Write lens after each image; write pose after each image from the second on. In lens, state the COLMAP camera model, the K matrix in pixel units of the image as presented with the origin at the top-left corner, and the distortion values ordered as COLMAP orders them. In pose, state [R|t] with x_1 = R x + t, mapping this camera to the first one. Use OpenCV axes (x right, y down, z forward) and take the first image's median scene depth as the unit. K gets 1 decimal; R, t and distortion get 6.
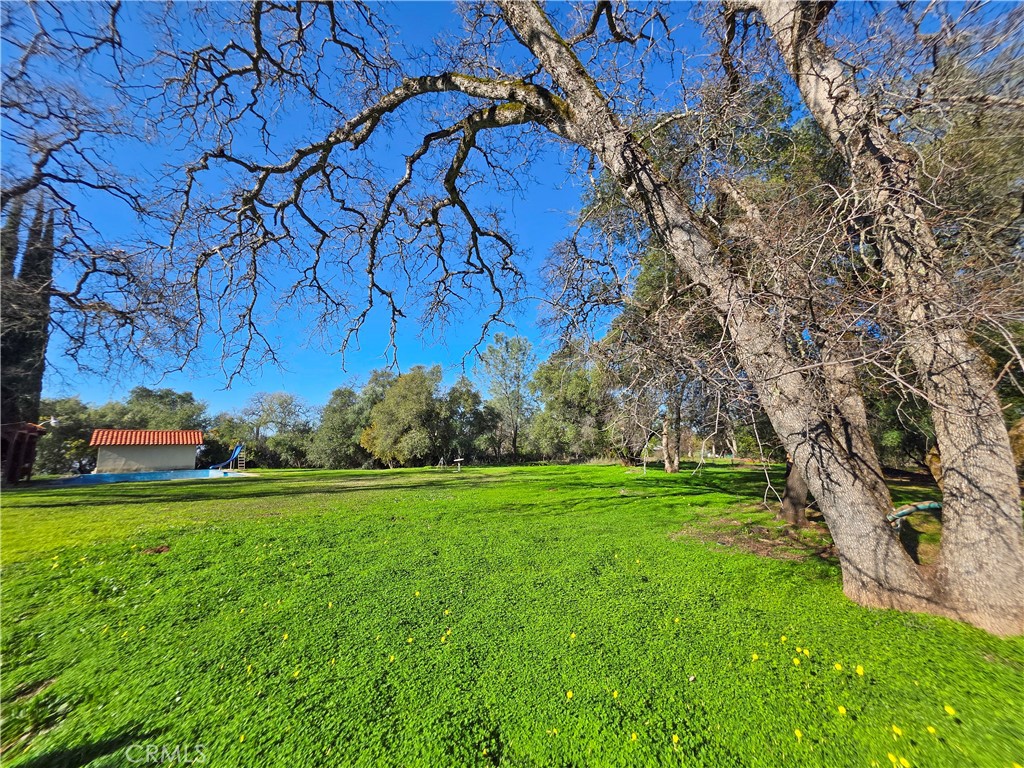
lens RADIAL K [[409.6, 0, 515.1], [0, 409.6, 385.1], [0, 0, 1]] dist [-0.000759, 0.000062]
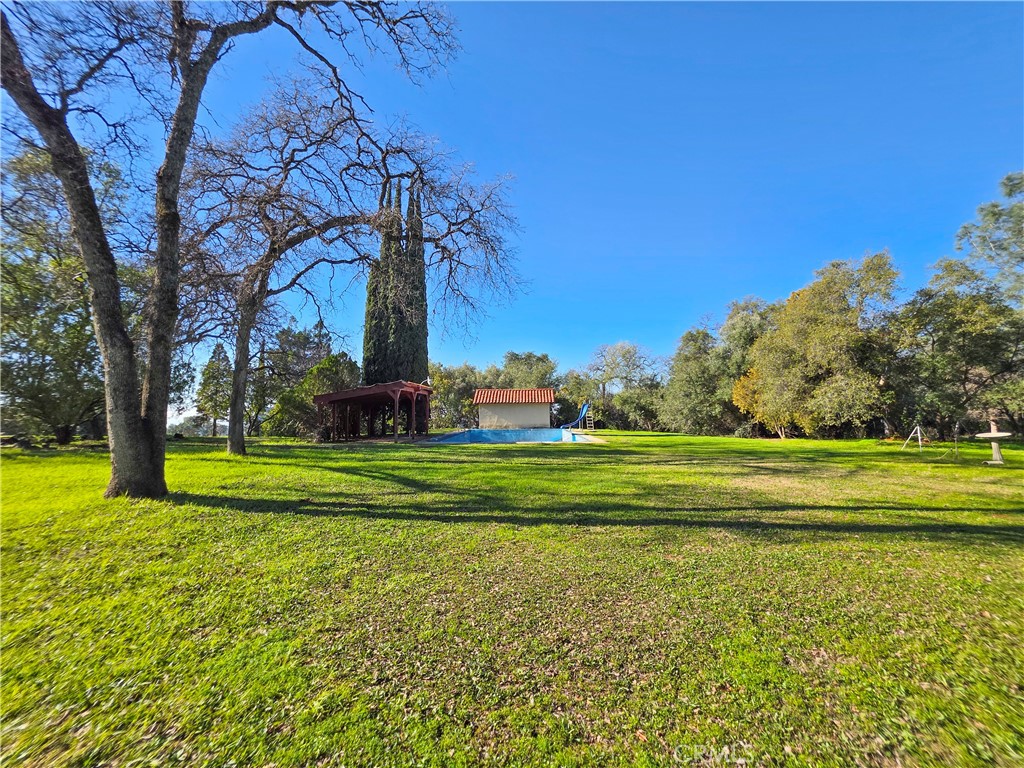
lens RADIAL K [[409.6, 0, 515.1], [0, 409.6, 385.1], [0, 0, 1]] dist [-0.000759, 0.000062]
pose [[0.704980, -0.032849, -0.708466, -0.139669], [0.102241, 0.993200, 0.055686, 0.039626], [0.701819, -0.111692, 0.703545, 0.252641]]
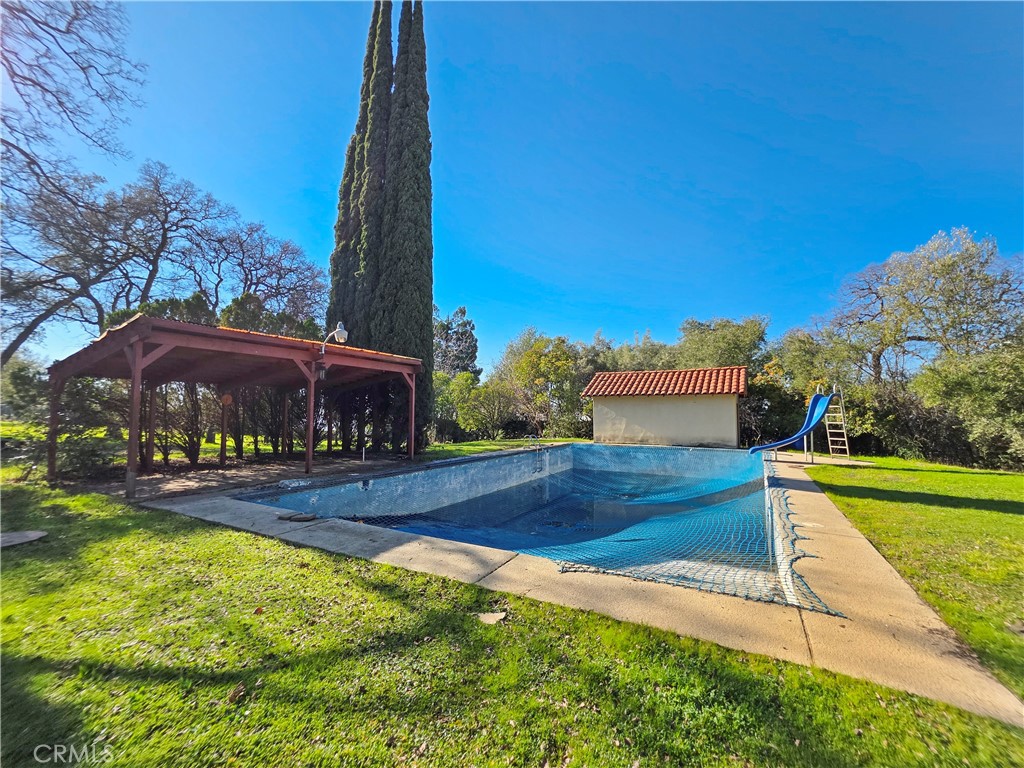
lens RADIAL K [[418.2, 0, 515.5], [0, 418.2, 396.6], [0, 0, 1]] dist [0.000672, 0.000186]
pose [[0.290519, -0.019220, -0.956676, -0.376706], [0.136479, 0.990409, 0.021547, 0.099294], [0.947086, -0.136827, 0.290355, 0.597976]]
